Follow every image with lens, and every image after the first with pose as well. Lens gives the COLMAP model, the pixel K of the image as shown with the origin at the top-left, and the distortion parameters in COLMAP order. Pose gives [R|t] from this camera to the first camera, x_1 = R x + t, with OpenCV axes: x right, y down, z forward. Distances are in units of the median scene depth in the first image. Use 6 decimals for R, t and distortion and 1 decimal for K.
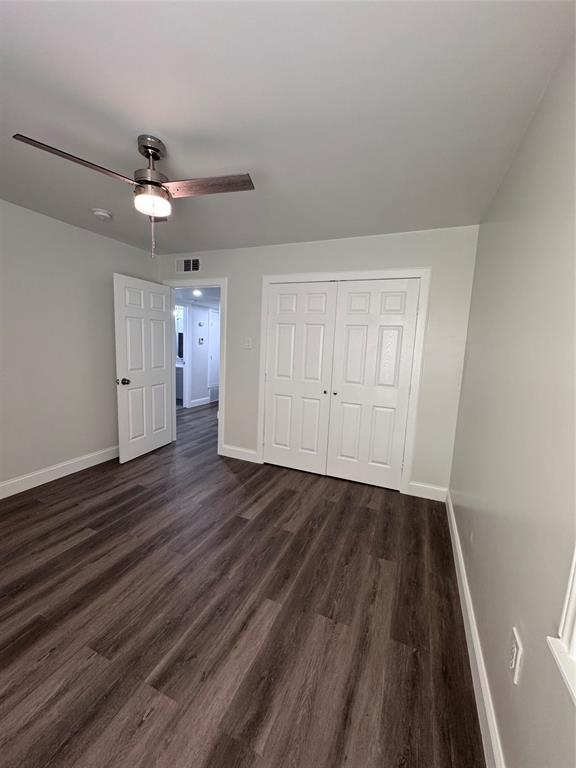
lens RADIAL K [[306.3, 0, 288.0], [0, 306.3, 384.0], [0, 0, 1]] dist [-0.000384, 0.000825]
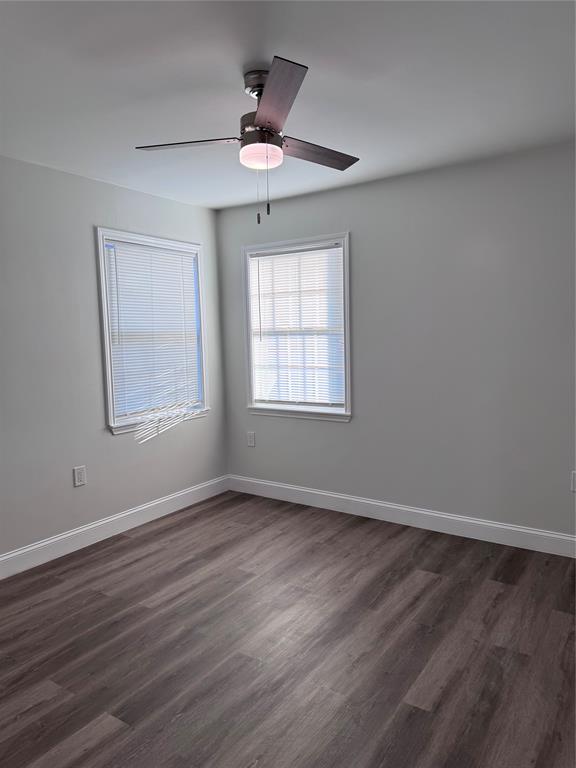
lens RADIAL K [[533.5, 0, 288.0], [0, 533.5, 384.0], [0, 0, 1]] dist [0.097628, 0.000133]
pose [[-0.983577, -0.026809, 0.178489, -0.686535], [0.017149, 0.970553, 0.240278, -0.320076], [-0.179674, 0.239393, -0.954153, 2.122641]]
